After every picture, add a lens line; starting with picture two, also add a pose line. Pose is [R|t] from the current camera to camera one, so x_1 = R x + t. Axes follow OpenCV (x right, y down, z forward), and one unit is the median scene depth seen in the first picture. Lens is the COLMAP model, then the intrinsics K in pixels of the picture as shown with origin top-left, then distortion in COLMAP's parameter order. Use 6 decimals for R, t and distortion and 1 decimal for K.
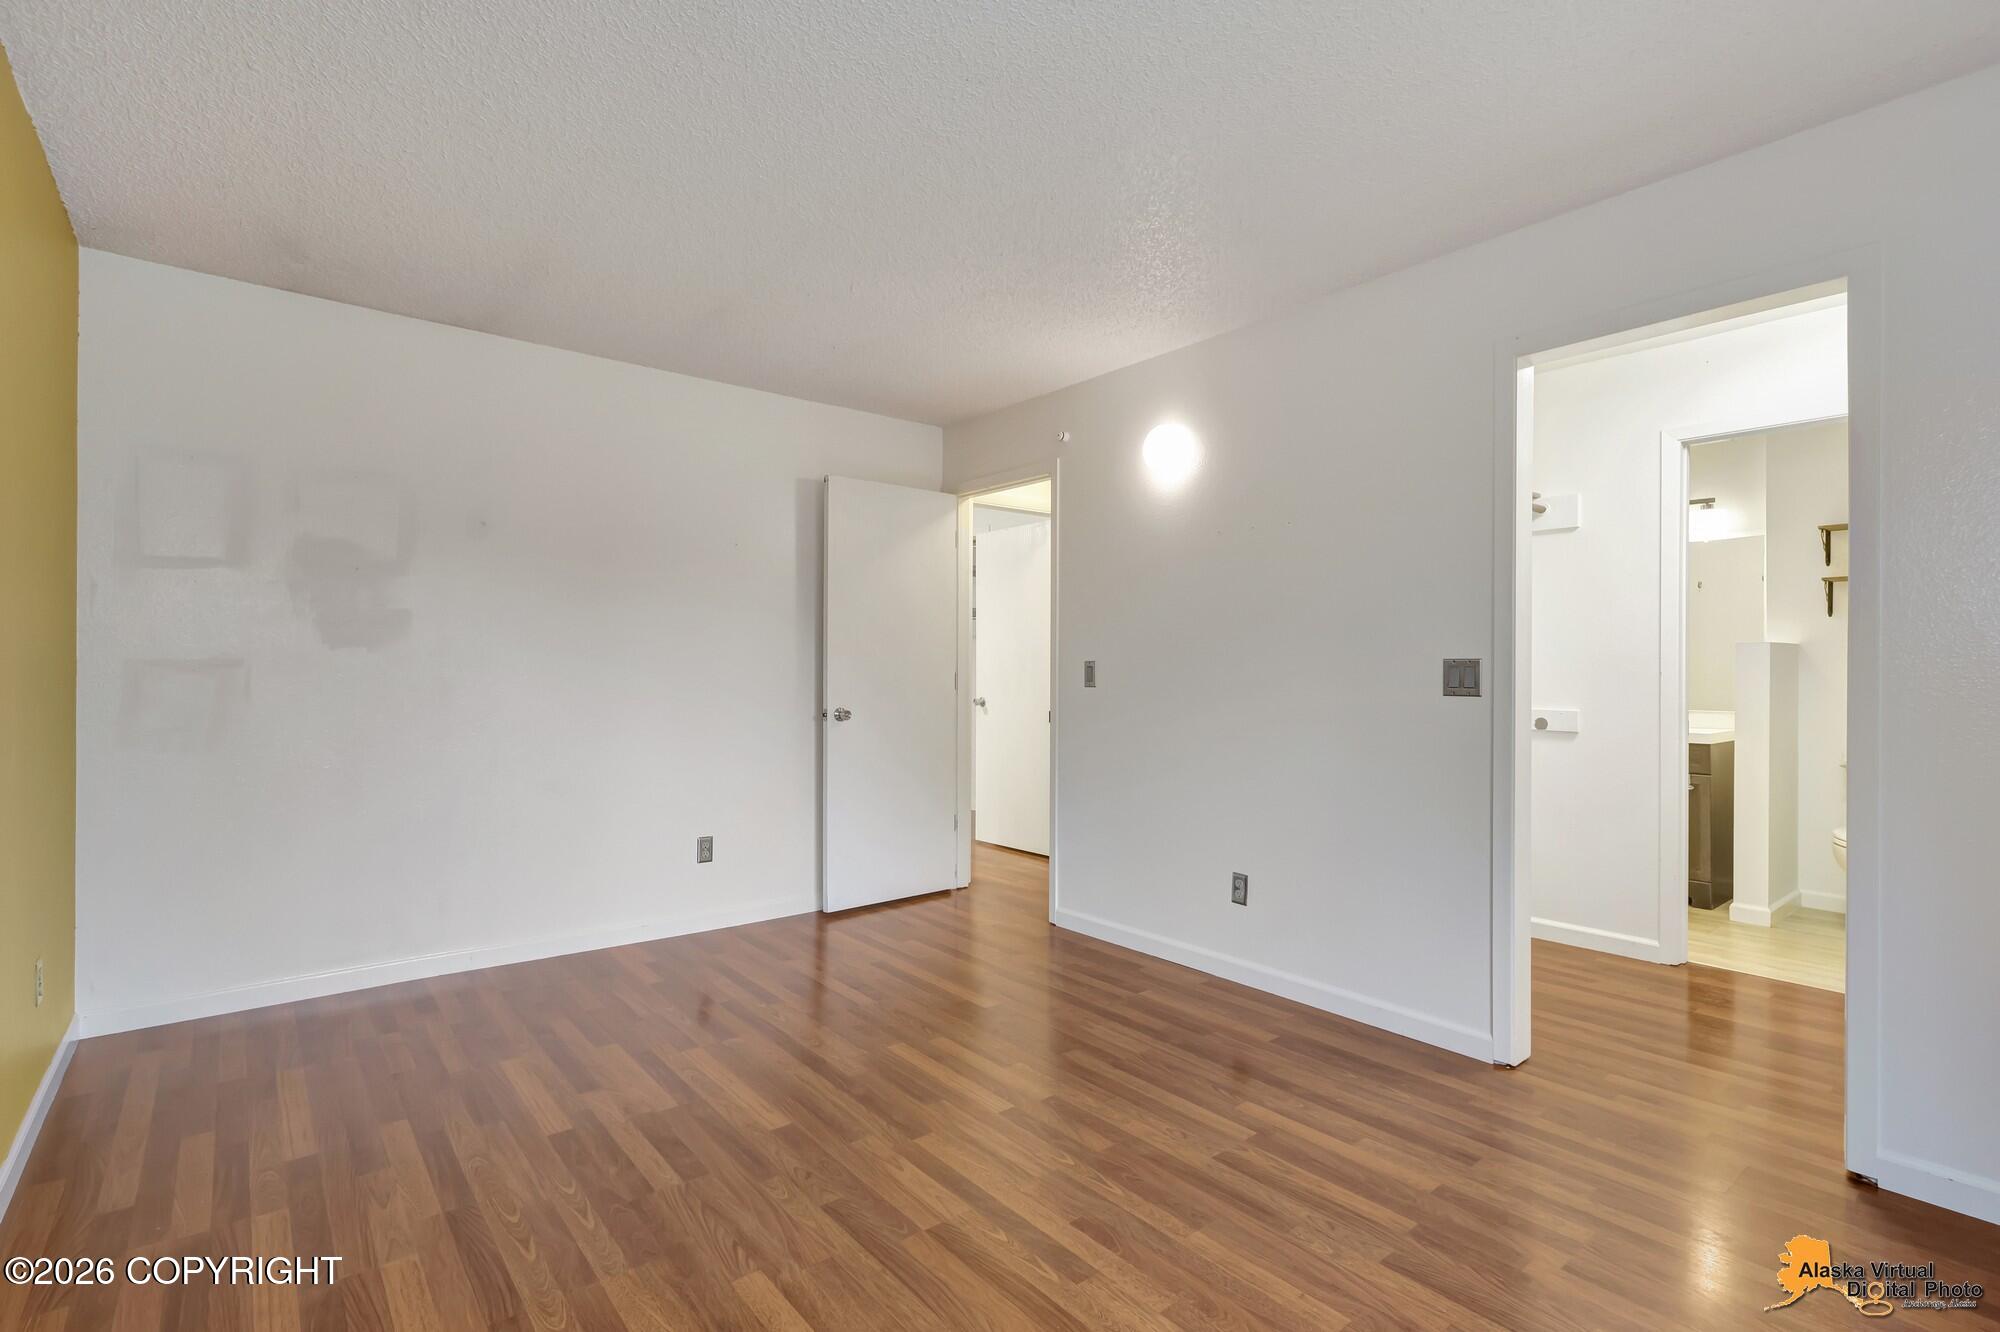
lens RADIAL K [[935.6, 0, 987.8], [0, 935.6, 671.9], [0, 0, 1]] dist [0.001836, -0.000124]
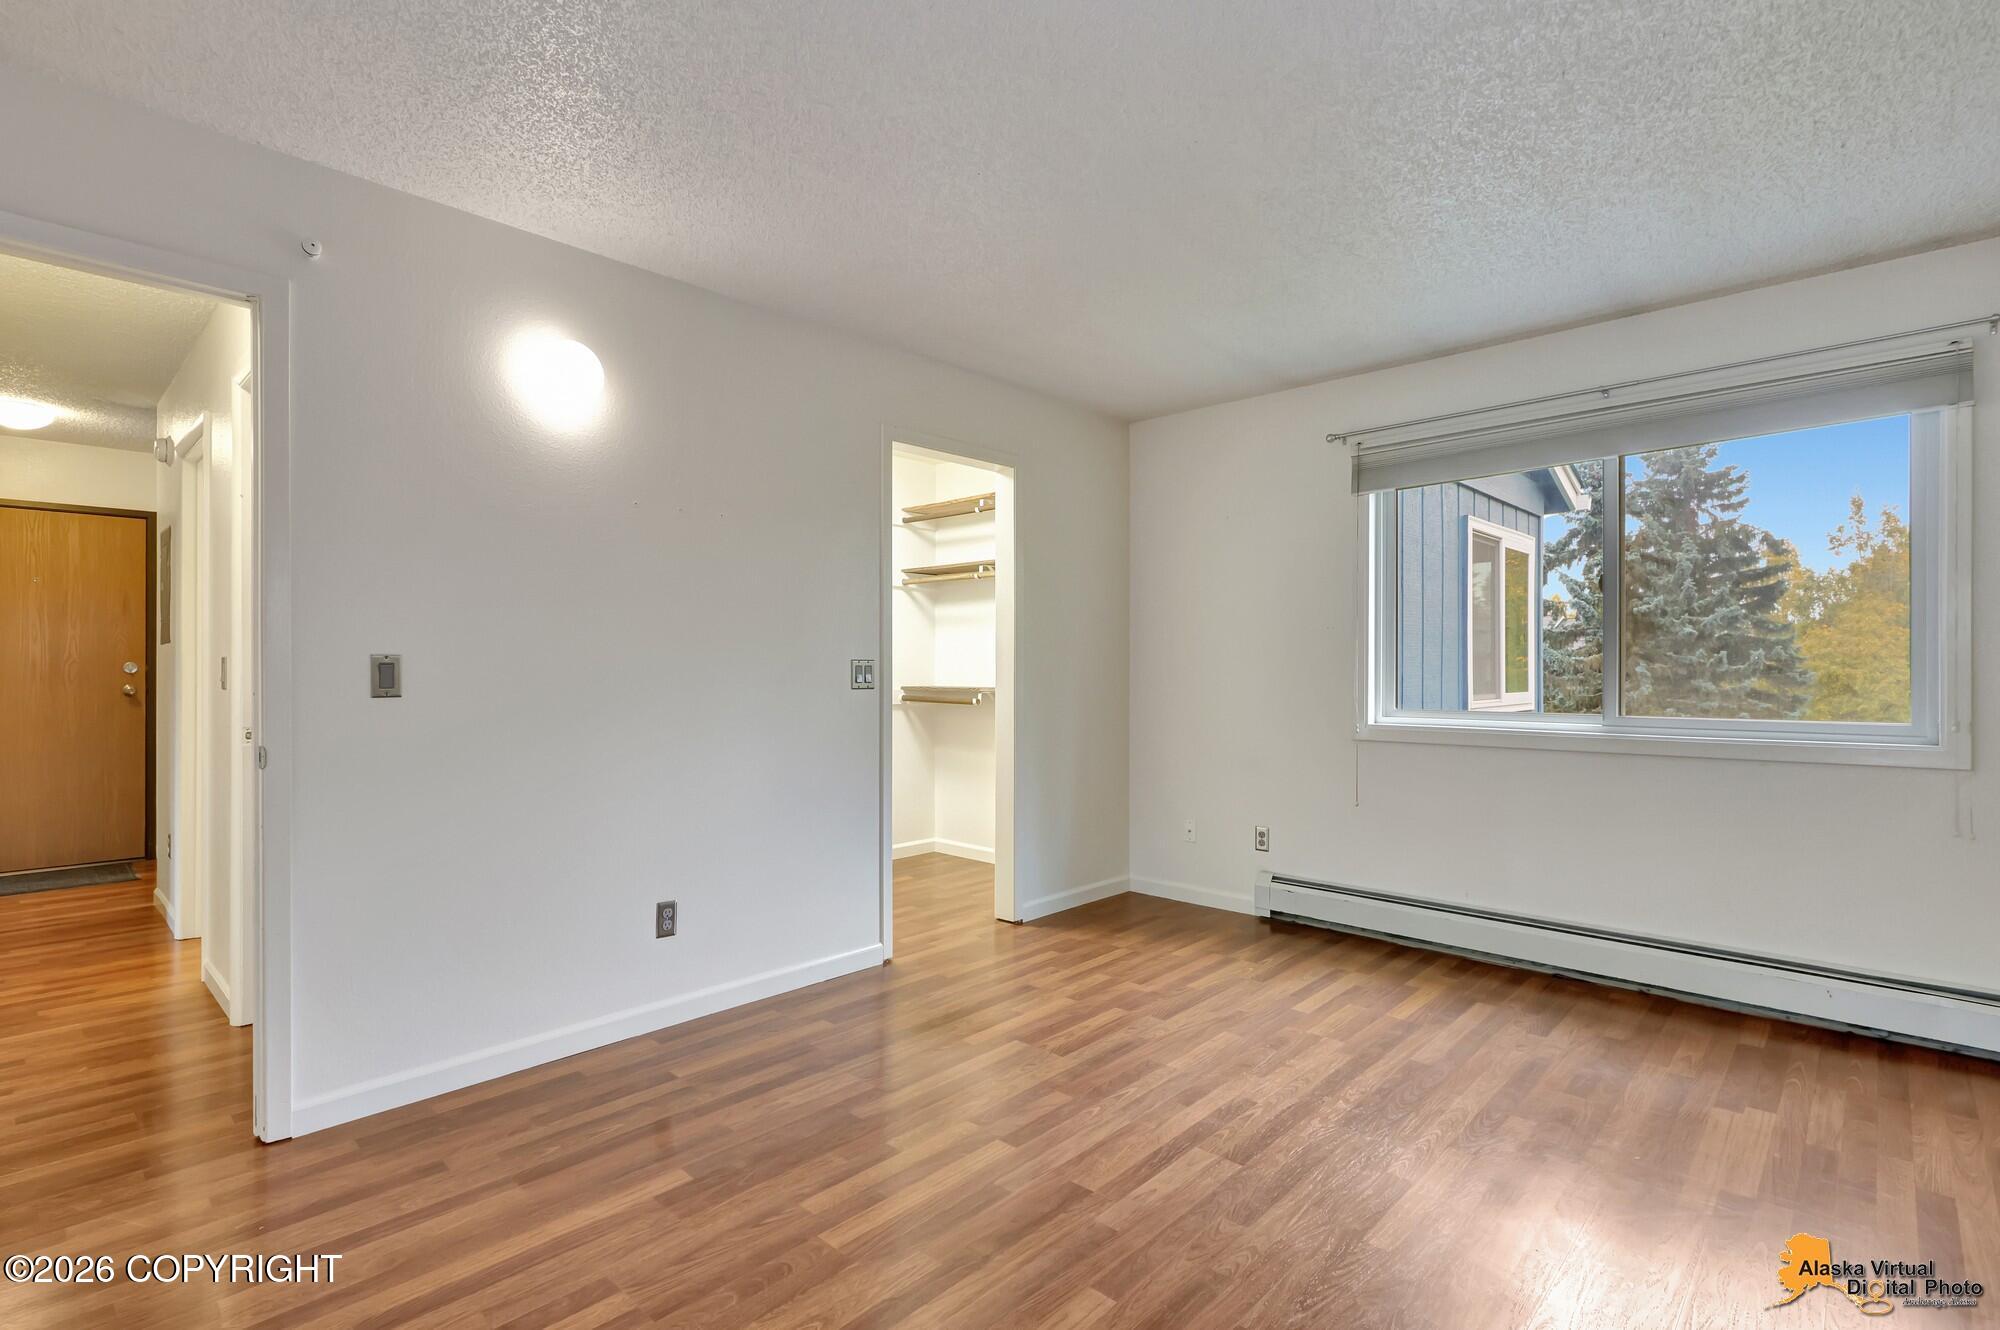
lens RADIAL K [[945.0, 0, 996.4], [0, 945.0, 672.2], [0, 0, 1]] dist [0.017407, -0.000336]
pose [[-0.144021, -0.008152, 0.989541, -0.942987], [0.000184, 0.999966, 0.008265, -0.009719], [-0.989575, 0.001372, -0.144014, 1.188665]]
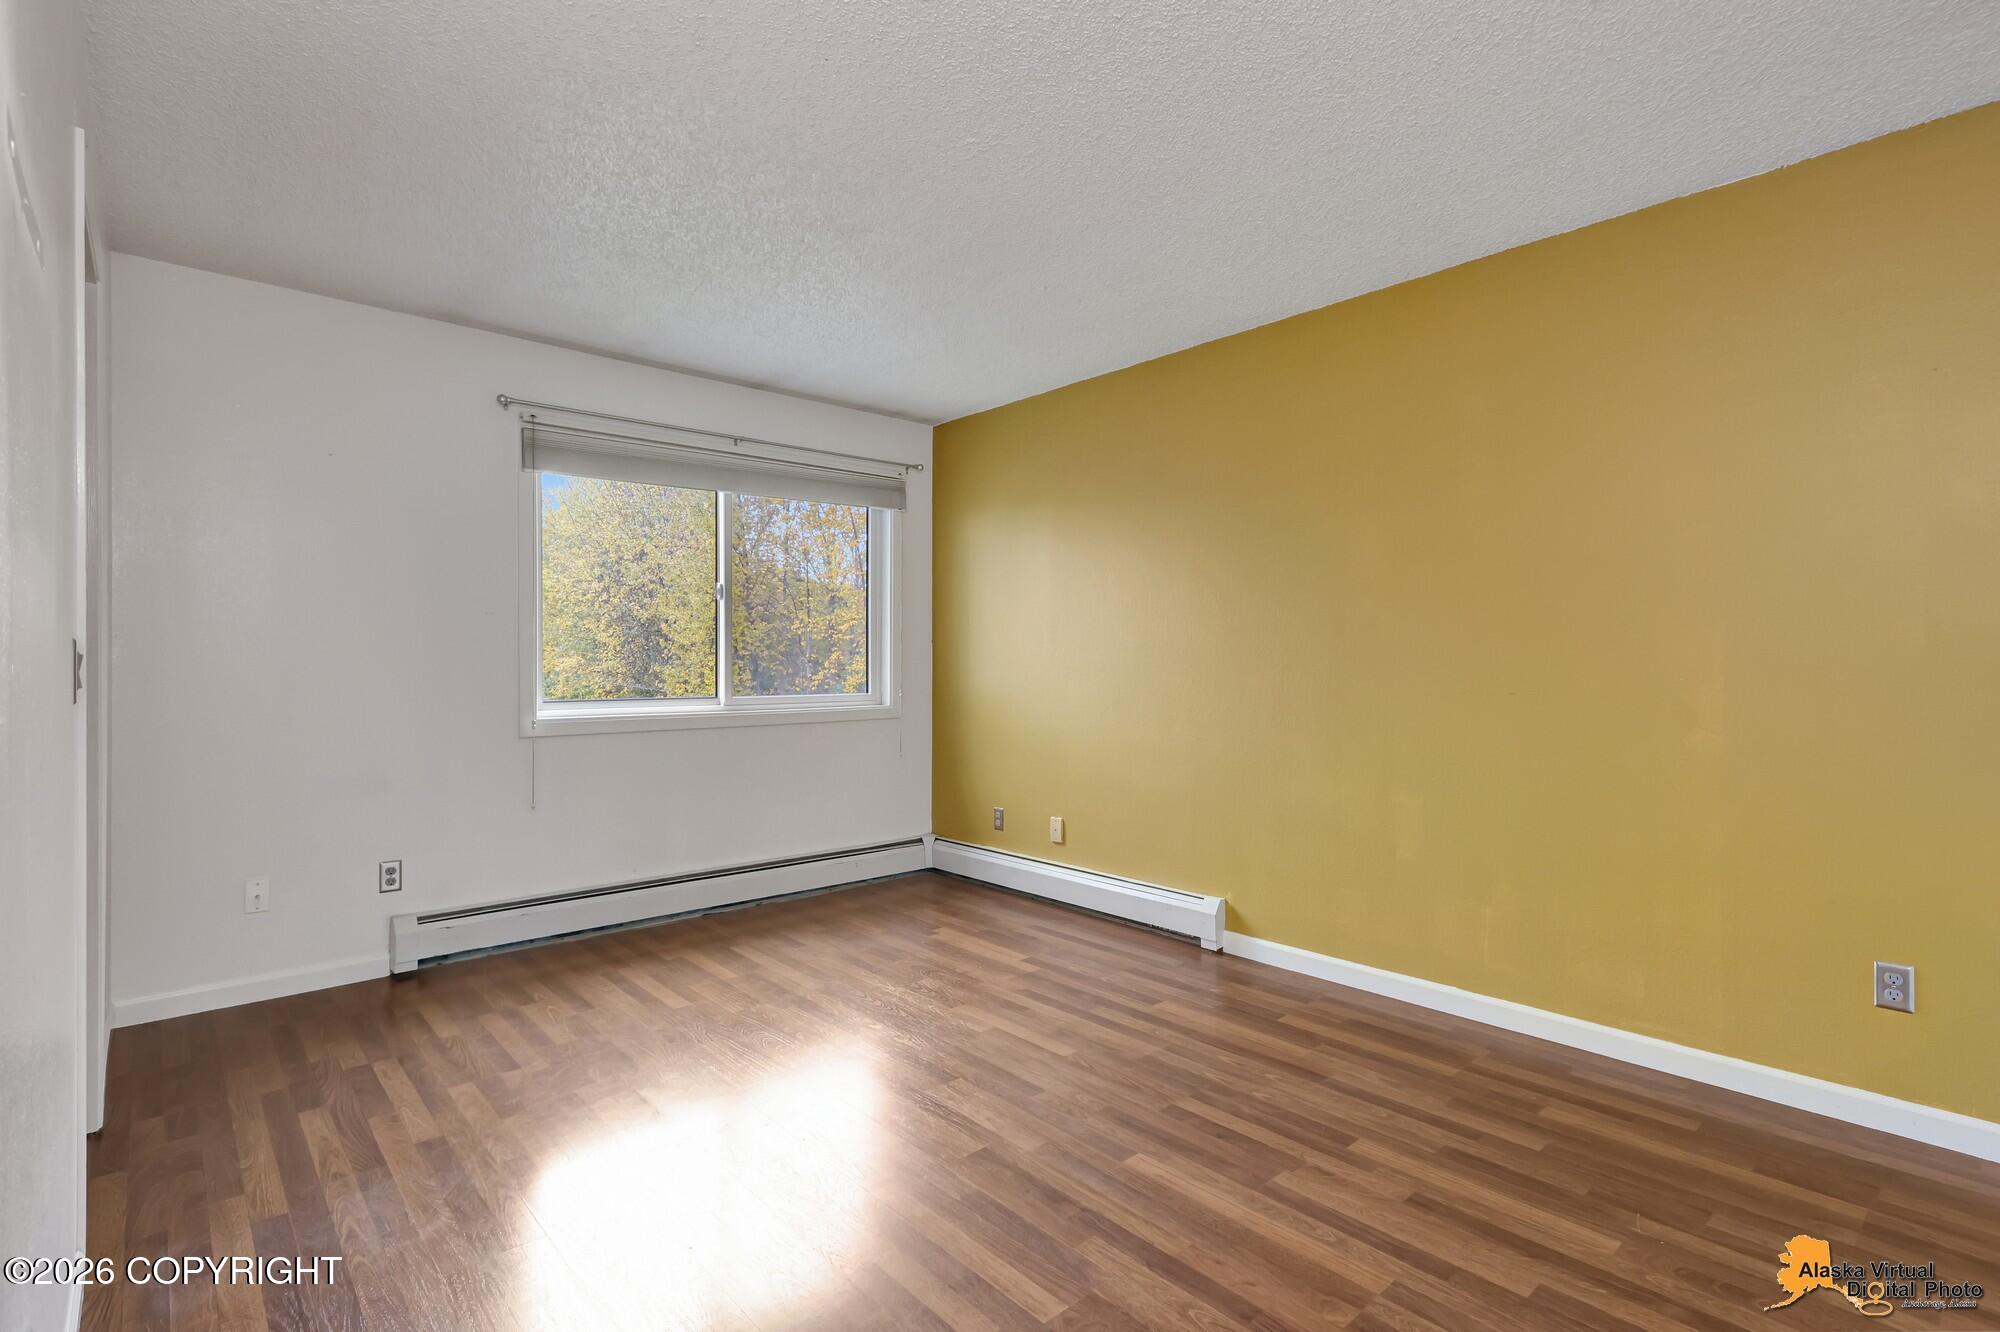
lens RADIAL K [[945.0, 0, 996.4], [0, 945.0, 673.2], [0, 0, 1]] dist [0.017407, -0.000336]
pose [[-0.998405, -0.002472, -0.056408, -0.035533], [-0.002988, 0.999955, 0.009056, 0.003134], [0.056383, 0.009210, -0.998367, 1.913429]]
